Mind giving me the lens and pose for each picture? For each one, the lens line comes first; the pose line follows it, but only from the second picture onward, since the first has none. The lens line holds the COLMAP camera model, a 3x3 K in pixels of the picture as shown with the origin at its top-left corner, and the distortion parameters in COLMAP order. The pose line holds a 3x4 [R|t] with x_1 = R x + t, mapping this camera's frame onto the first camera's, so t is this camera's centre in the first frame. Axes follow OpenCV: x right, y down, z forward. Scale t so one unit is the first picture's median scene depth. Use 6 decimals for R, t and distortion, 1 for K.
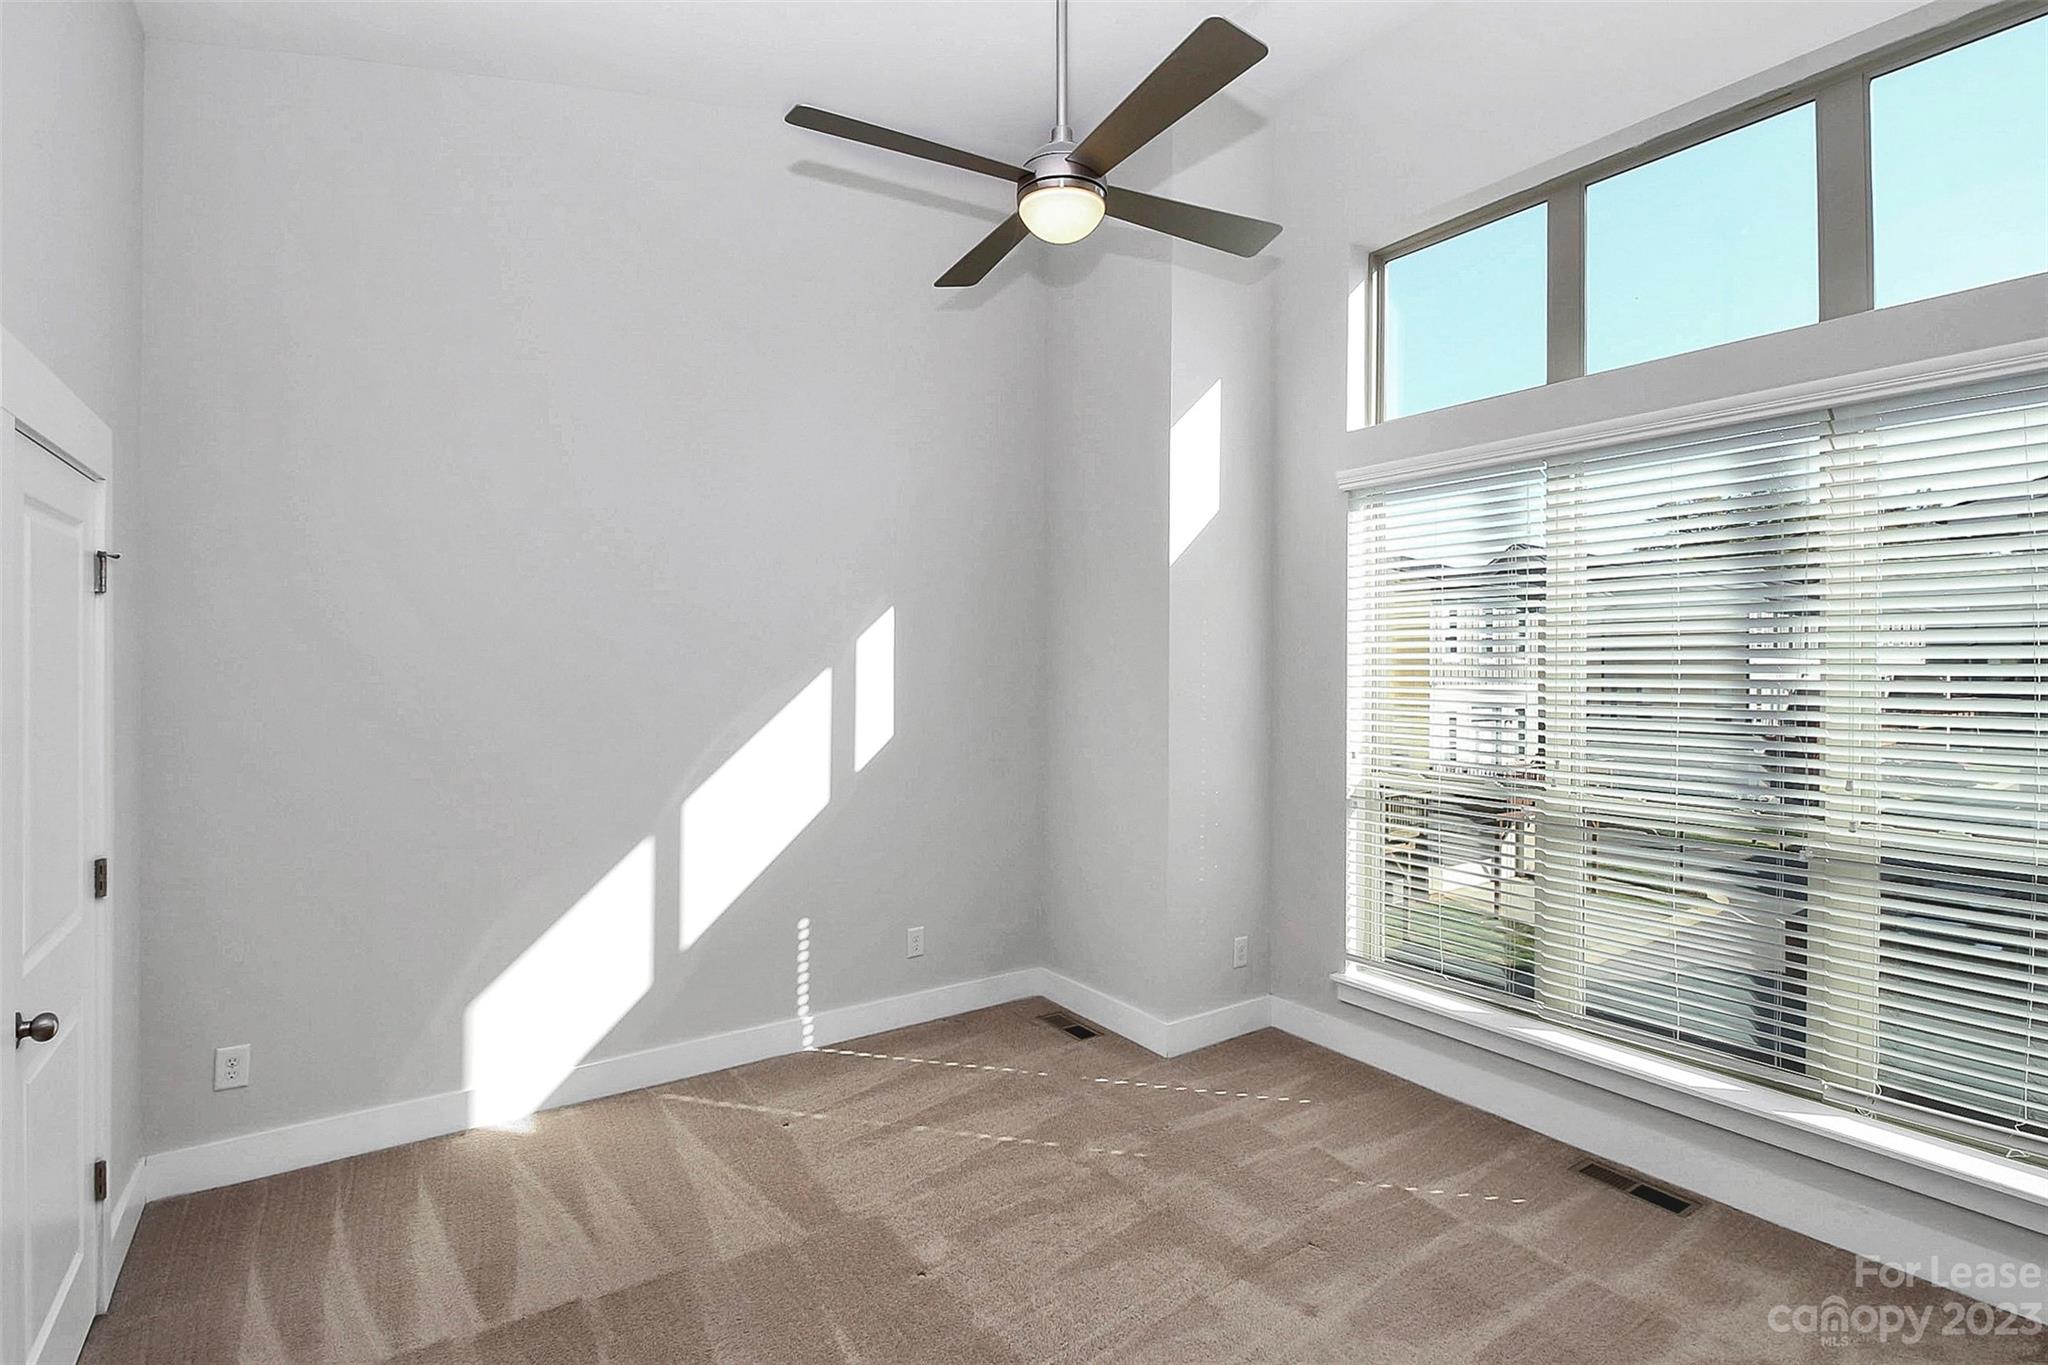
lens RADIAL K [[966.3, 0, 1044.0], [0, 966.3, 674.1], [0, 0, 1]] dist [-0.002305, -0.005088]
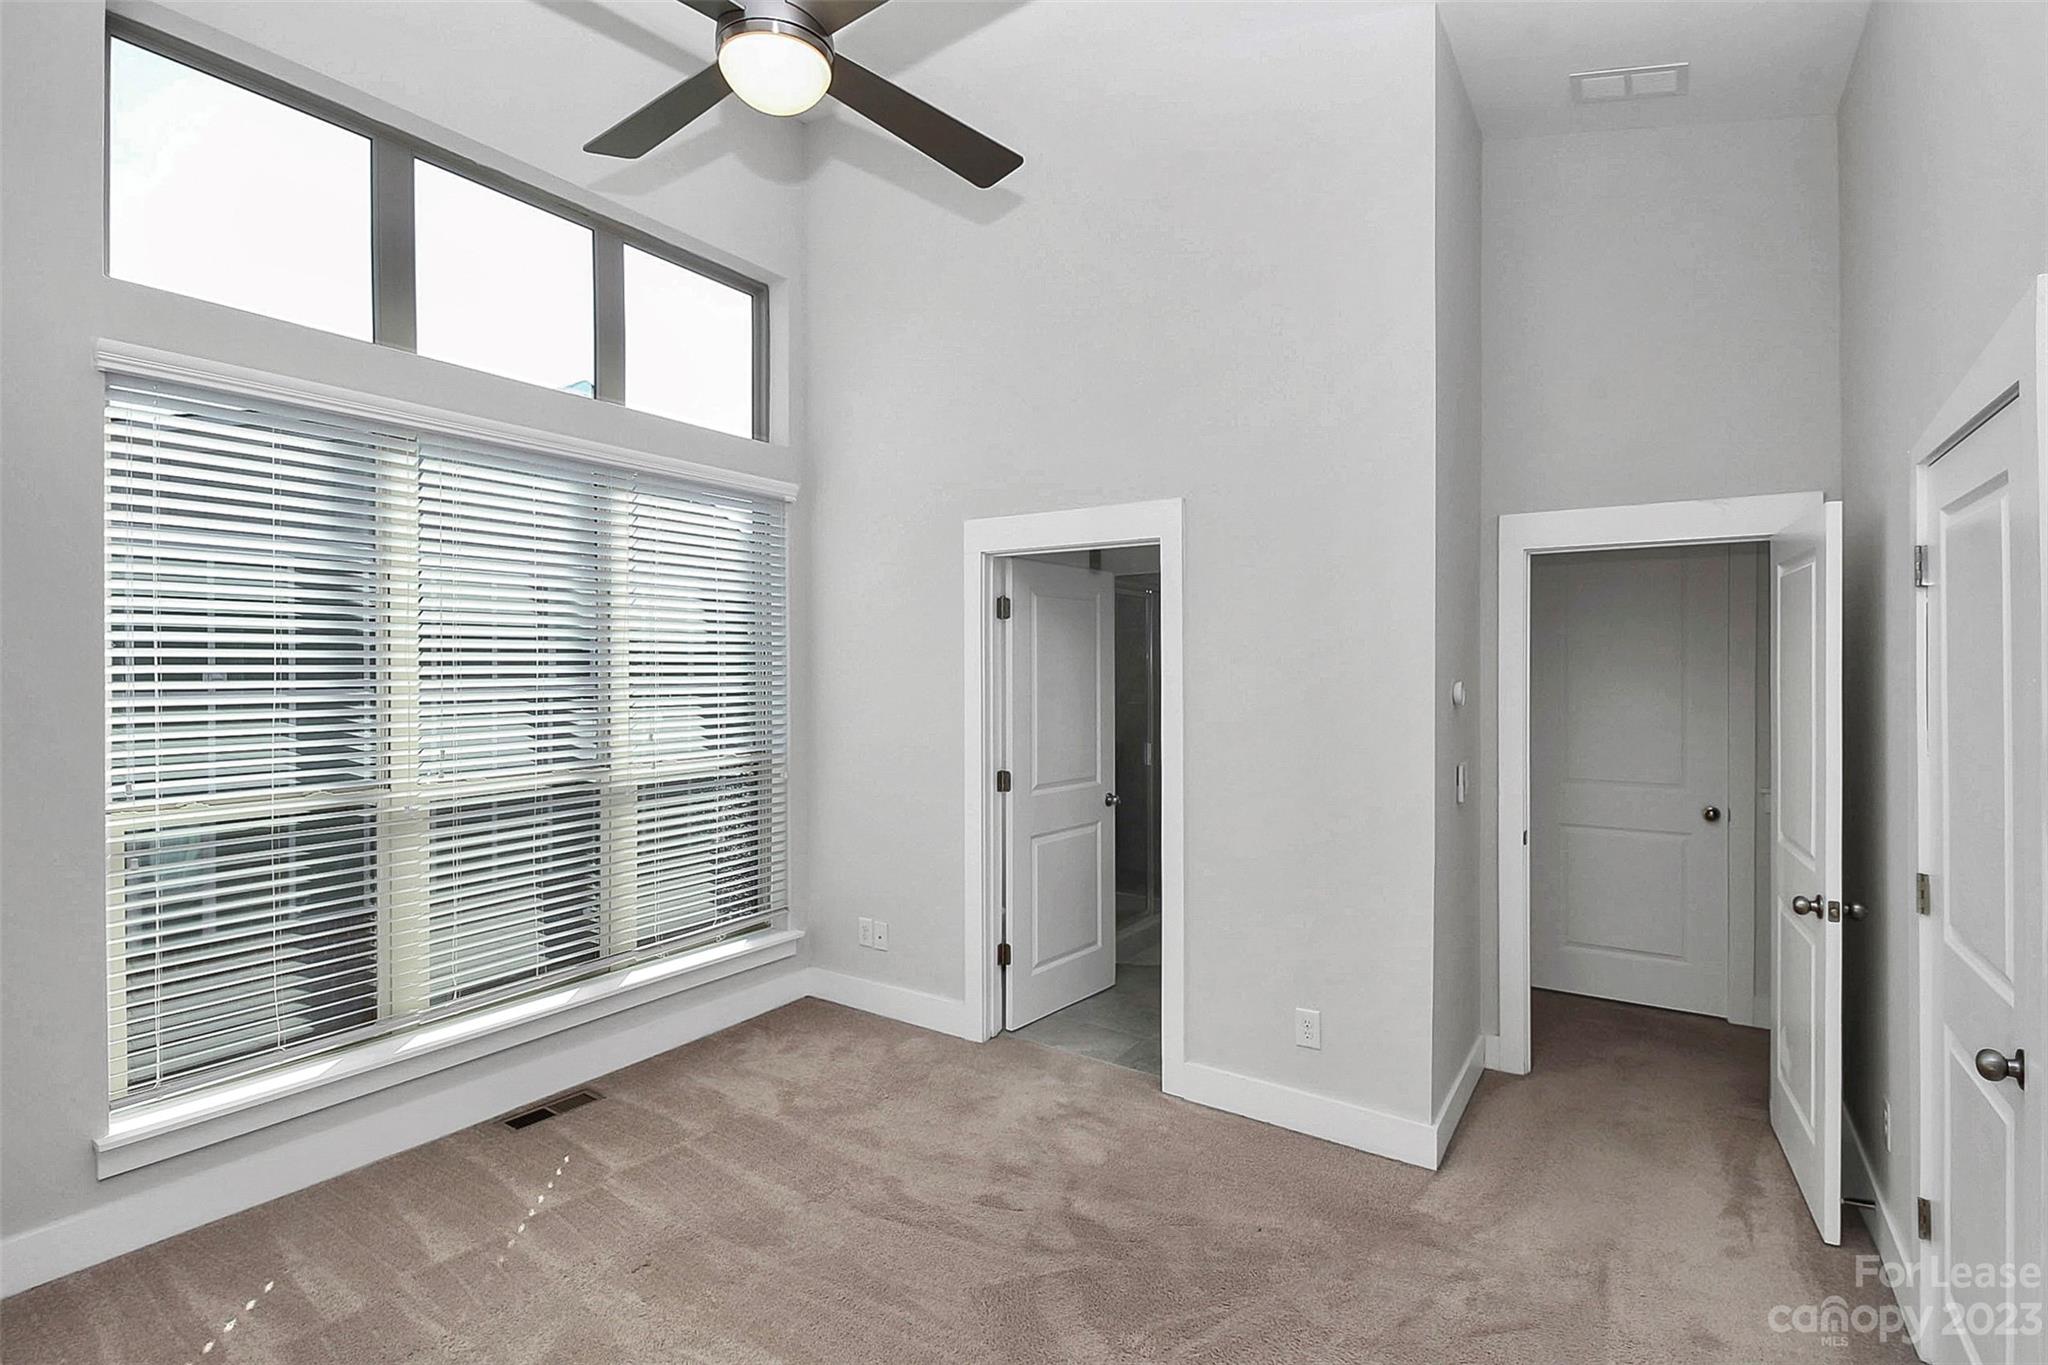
lens RADIAL K [[966.3, 0, 1042.6], [0, 966.3, 670.9], [0, 0, 1]] dist [-0.002305, -0.005088]
pose [[-0.365173, -0.014575, 0.930825, -0.623434], [-0.003783, 0.999892, 0.014172, -0.006379], [-0.930932, 0.001654, -0.365189, 0.828235]]
